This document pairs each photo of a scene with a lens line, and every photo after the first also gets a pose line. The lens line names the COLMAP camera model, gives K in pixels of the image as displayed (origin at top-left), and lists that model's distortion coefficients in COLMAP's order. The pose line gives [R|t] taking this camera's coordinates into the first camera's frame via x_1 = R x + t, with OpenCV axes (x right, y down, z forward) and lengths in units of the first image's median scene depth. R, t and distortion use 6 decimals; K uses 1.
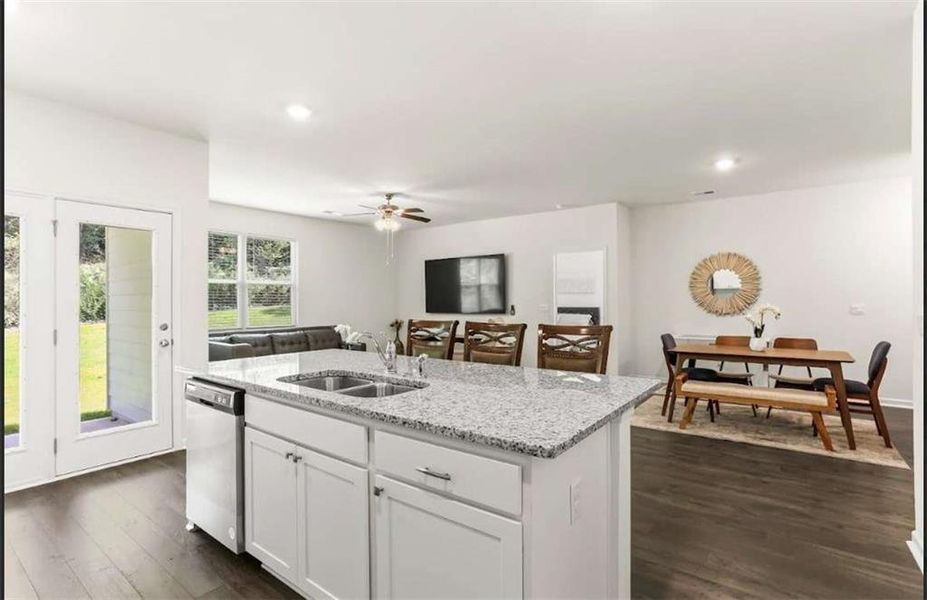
lens RADIAL K [[442.1, 0, 463.5], [0, 442.1, 300.0], [0, 0, 1]] dist [-0.022766, -0.000018]
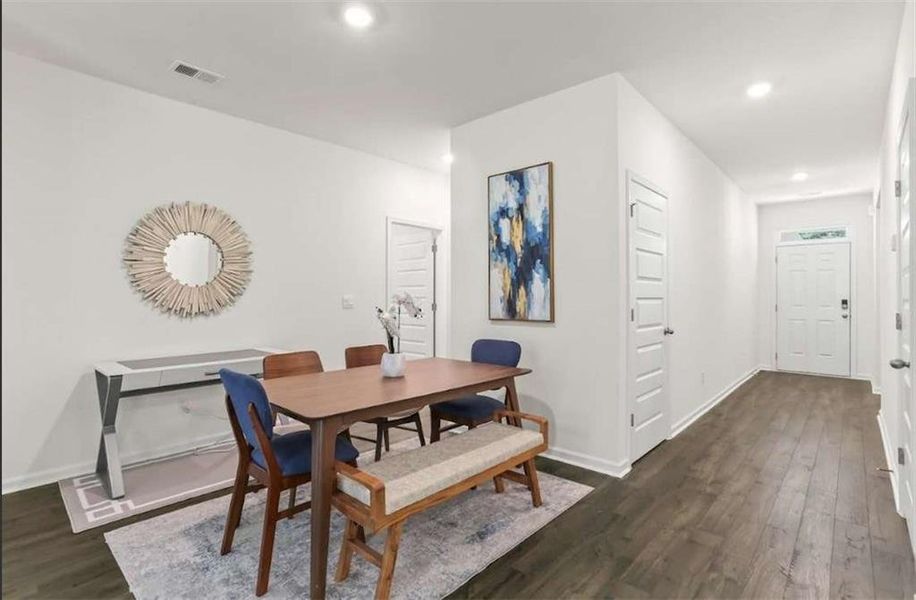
lens RADIAL K [[438.0, 0, 457.7], [0, 438.0, 290.5], [0, 0, 1]] dist [-0.011925, -0.000088]
pose [[0.088352, 0.013473, 0.995998, 0.078434], [-0.006217, 0.999897, -0.012974, 0.007676], [-0.996070, -0.005045, 0.088426, 0.625303]]
